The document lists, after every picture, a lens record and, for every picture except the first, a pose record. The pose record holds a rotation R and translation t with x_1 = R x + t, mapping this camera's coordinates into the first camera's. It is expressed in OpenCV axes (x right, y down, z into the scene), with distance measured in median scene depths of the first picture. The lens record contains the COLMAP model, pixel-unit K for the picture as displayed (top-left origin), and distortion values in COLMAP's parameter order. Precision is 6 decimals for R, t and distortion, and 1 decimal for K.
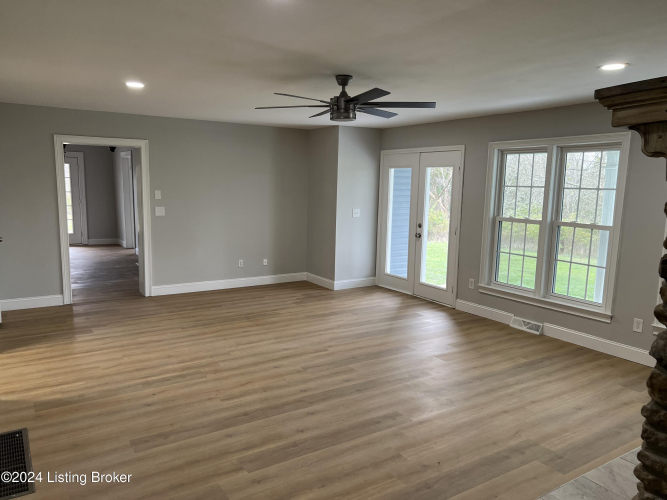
lens RADIAL K [[499.3, 0, 329.5], [0, 499.3, 252.5], [0, 0, 1]] dist [0.033181, -0.037238]
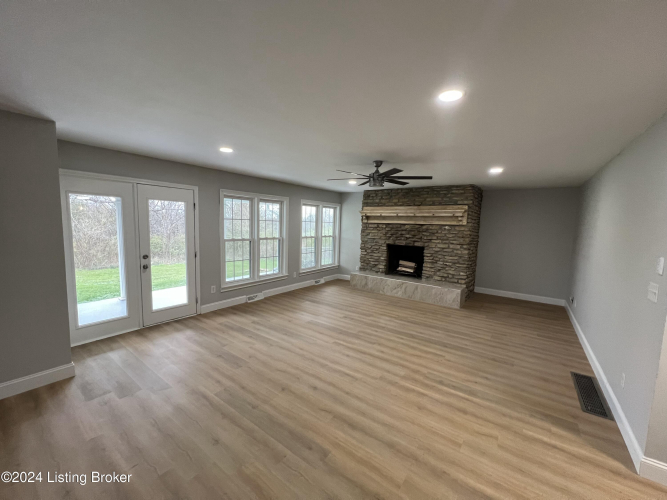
lens RADIAL K [[265.7, 0, 334.3], [0, 265.7, 250.3], [0, 0, 1]] dist [-0.000266, 0.000019]
pose [[-0.359040, -0.126079, 0.924767, -0.727507], [0.093323, 0.981018, 0.169981, -0.199179], [-0.928645, 0.147332, -0.340459, 1.352791]]
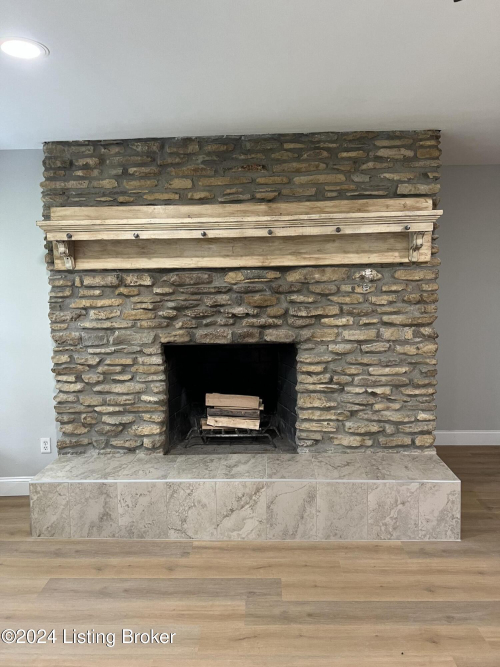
lens RADIAL K [[499.3, 0, 251.2], [0, 499.3, 333.5], [0, 0, 1]] dist [0.033181, -0.037238]
pose [[-0.822818, -0.068838, 0.564121, 0.017443], [0.080400, 0.968553, 0.235461, -0.137785], [-0.562590, 0.239097, -0.791408, 1.086993]]
